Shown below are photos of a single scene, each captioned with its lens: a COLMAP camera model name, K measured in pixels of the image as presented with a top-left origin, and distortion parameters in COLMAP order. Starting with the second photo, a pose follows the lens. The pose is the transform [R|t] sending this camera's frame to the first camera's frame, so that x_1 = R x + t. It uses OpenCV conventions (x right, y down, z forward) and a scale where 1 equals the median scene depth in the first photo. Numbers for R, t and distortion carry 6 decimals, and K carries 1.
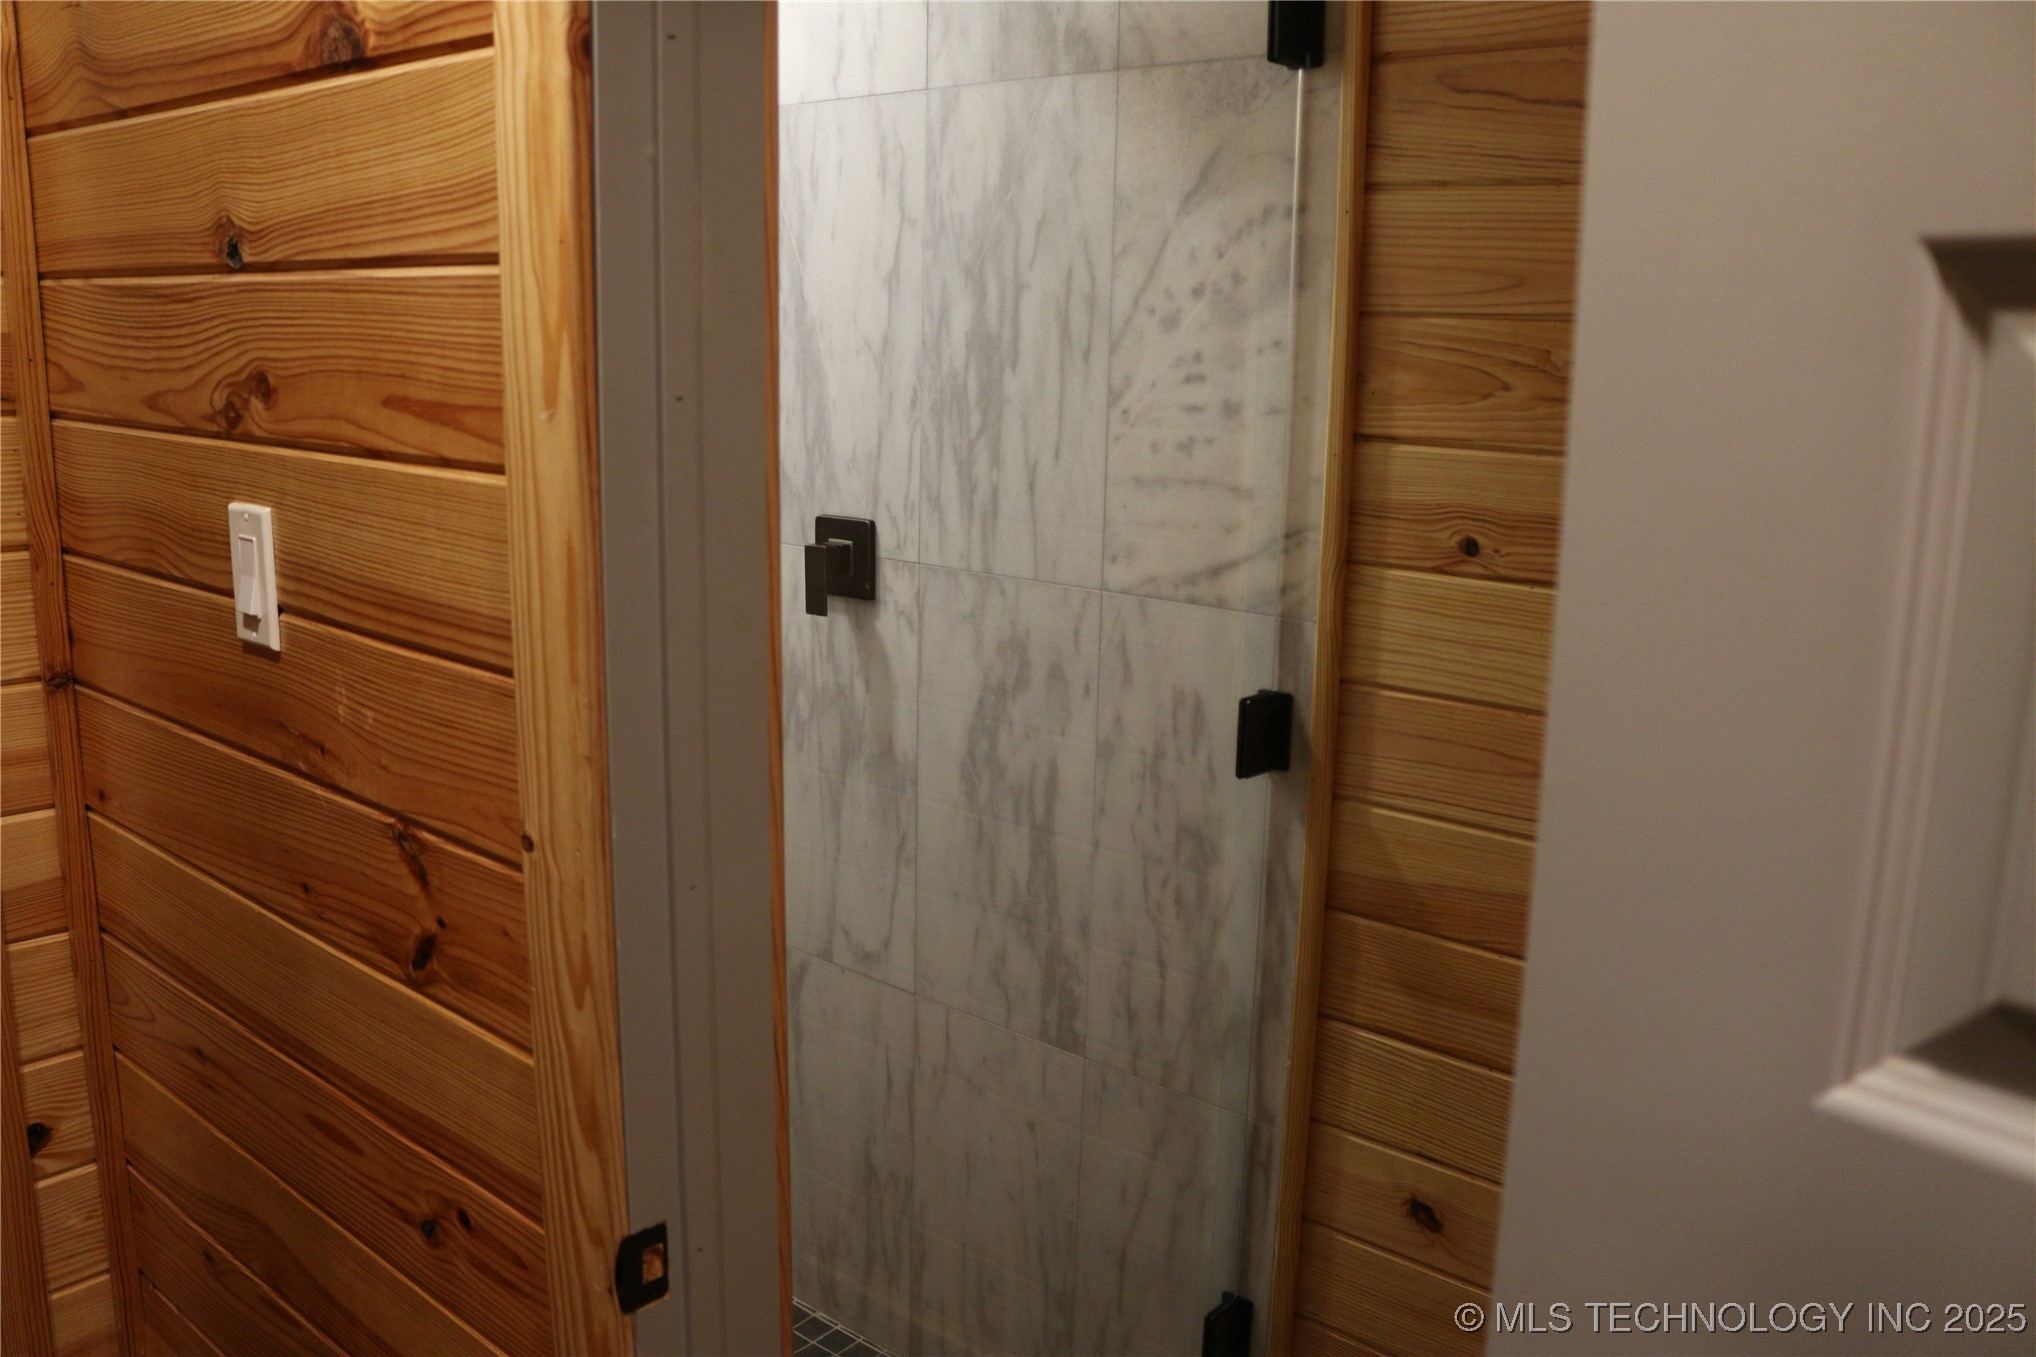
lens RADIAL K [[1677.6, 0, 1012.3], [0, 1677.6, 687.6], [0, 0, 1]] dist [-0.158573, 0.133838]
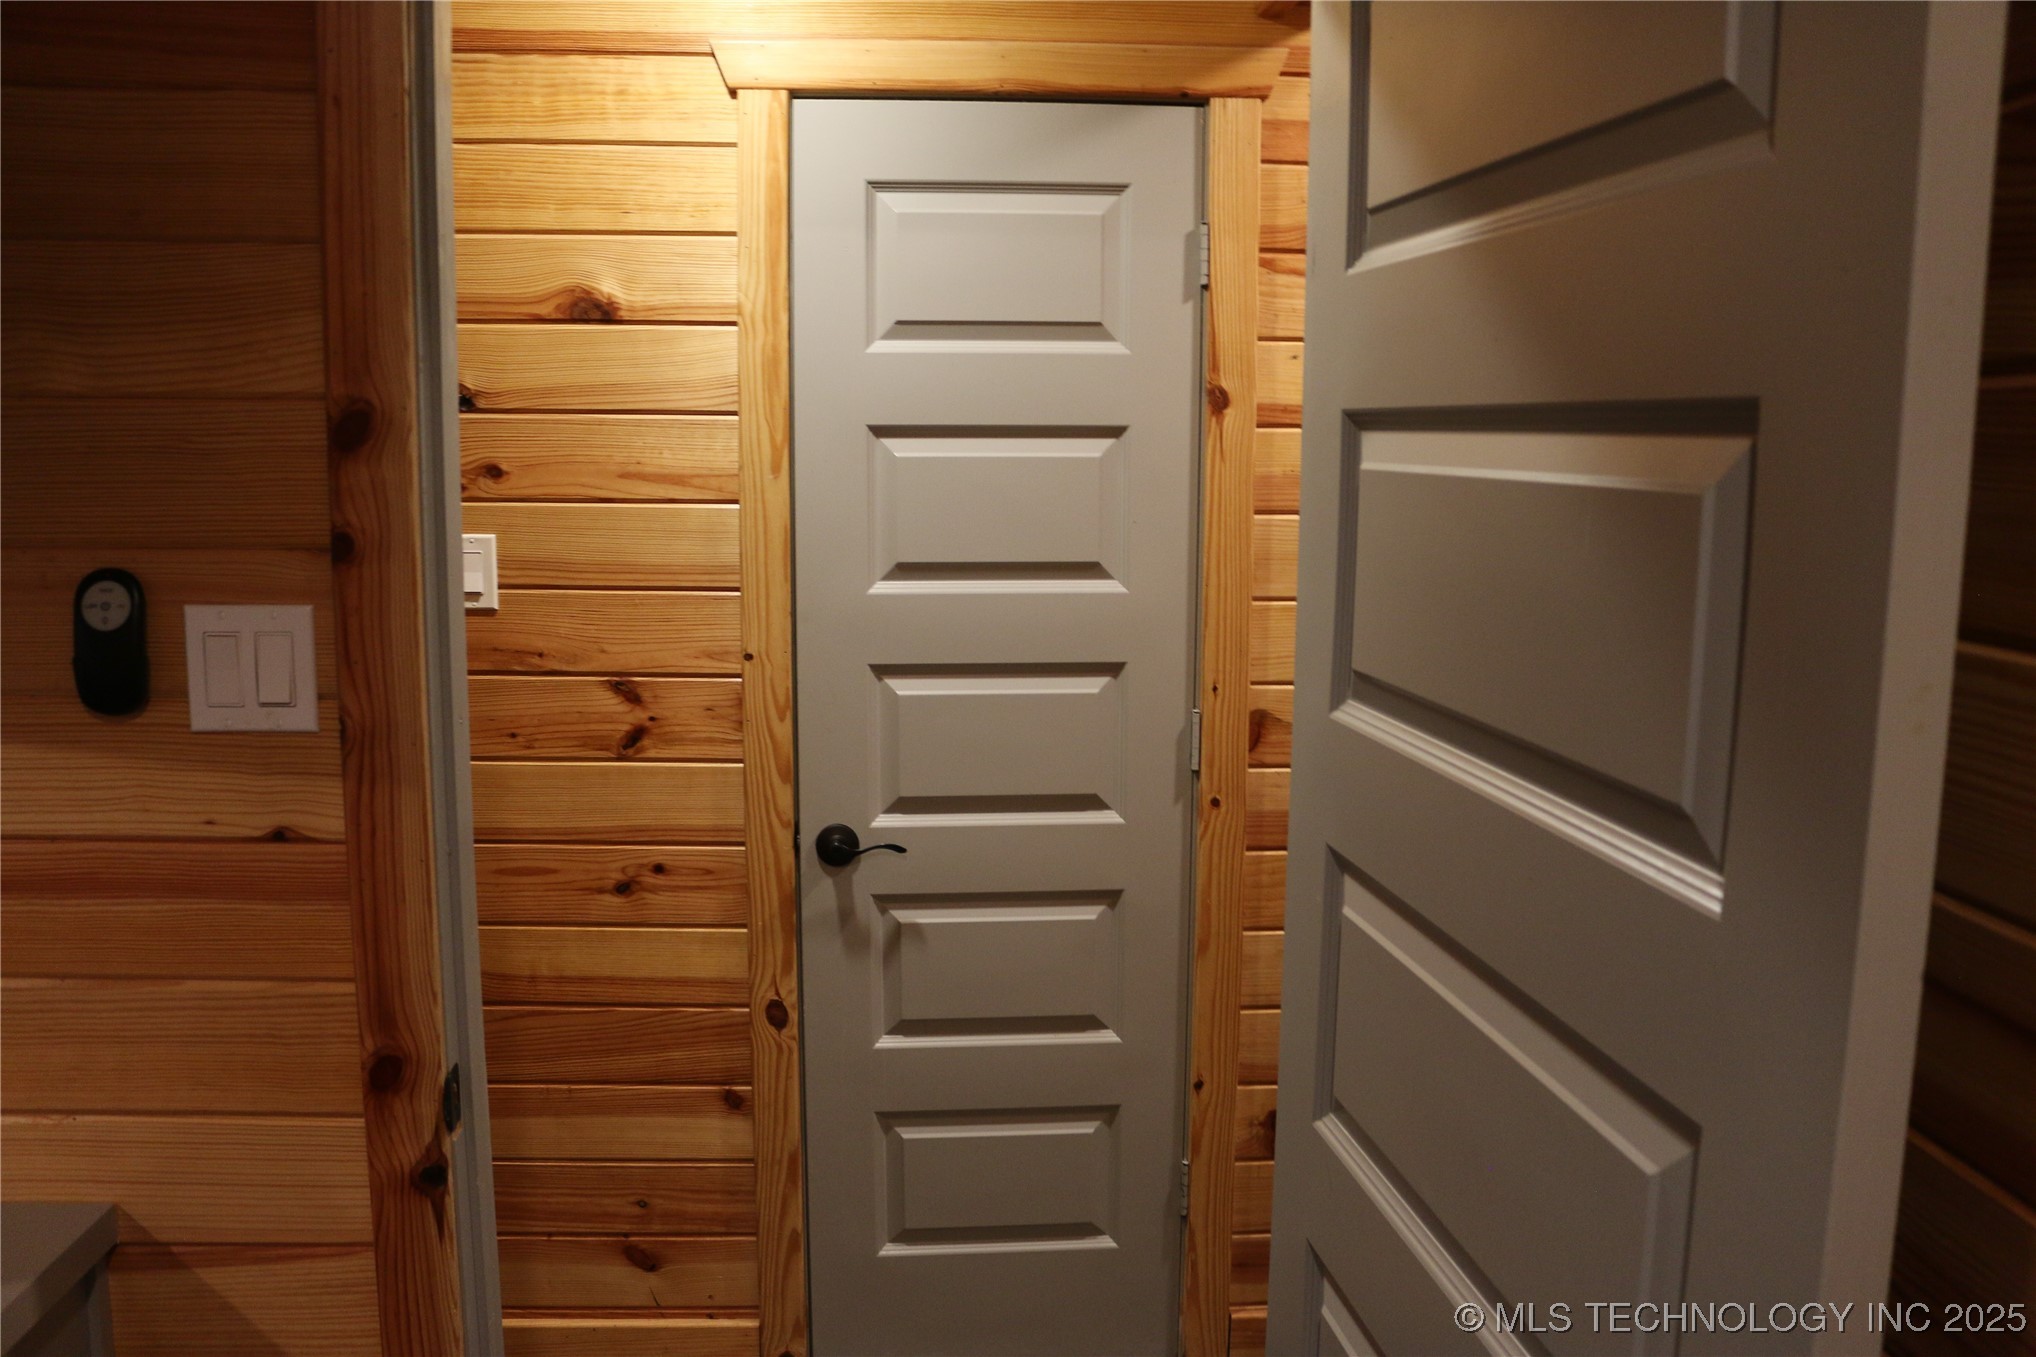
lens RADIAL K [[1677.6, 0, 1012.3], [0, 1677.6, 687.6], [0, 0, 1]] dist [-0.158573, 0.133838]
pose [[0.714099, -0.123764, 0.689017, -1.838028], [0.144716, 0.989086, 0.027680, 0.137904], [-0.684923, 0.079946, 0.724216, -1.084859]]
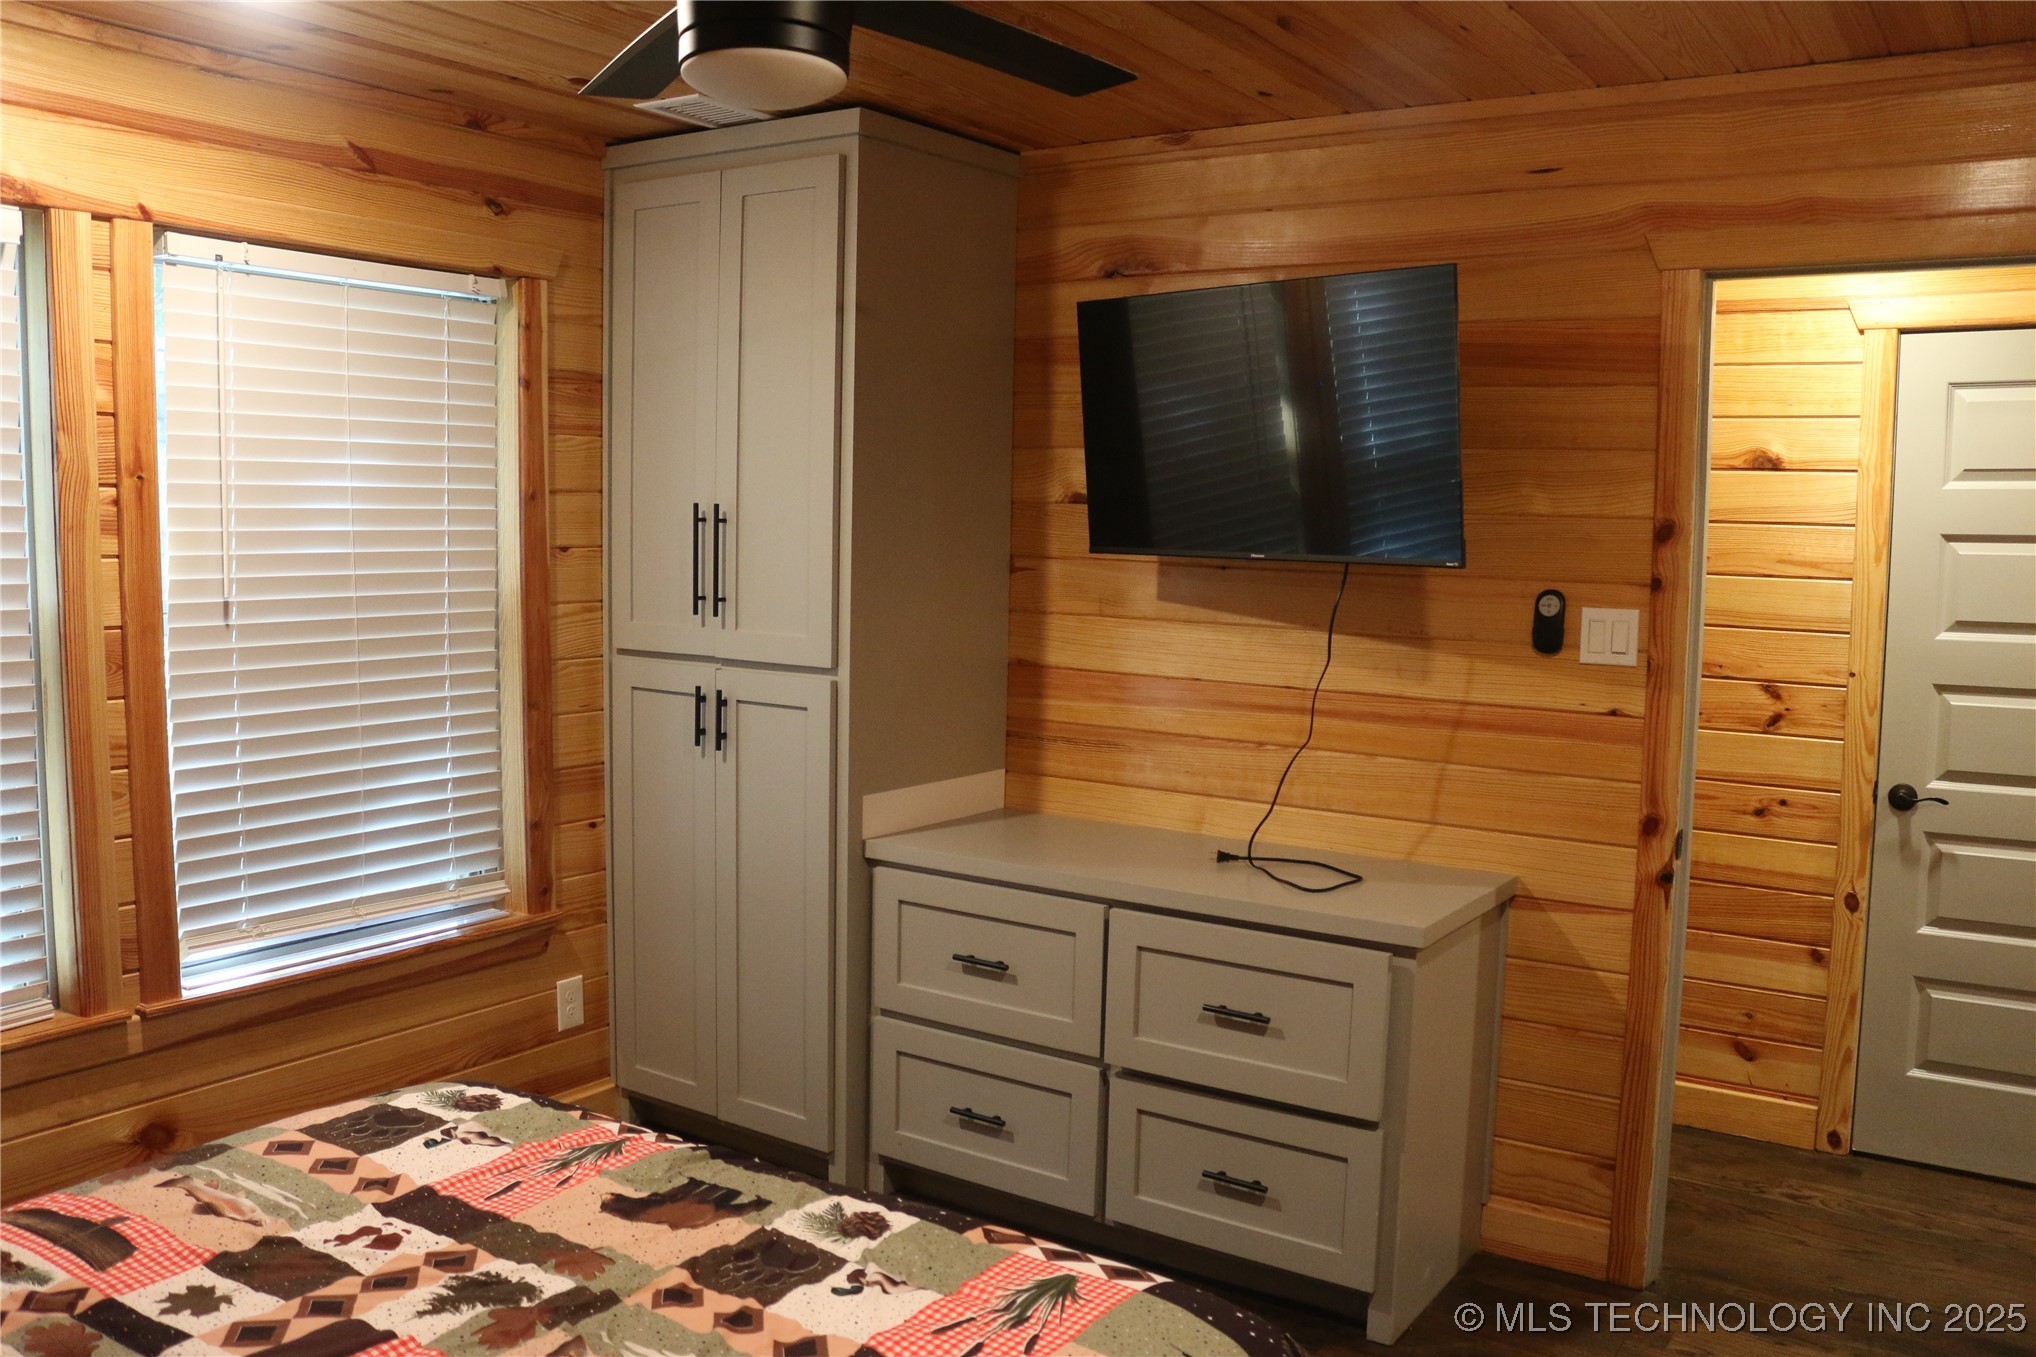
lens RADIAL K [[1673.1, 0, 1010.8], [0, 1673.1, 683.4], [0, 0, 1]] dist [-0.173887, 0.158996]
pose [[0.992819, -0.026335, 0.116695, -2.933500], [0.037132, 0.995127, -0.091338, 0.421682], [-0.113721, 0.095015, 0.988959, -2.732478]]
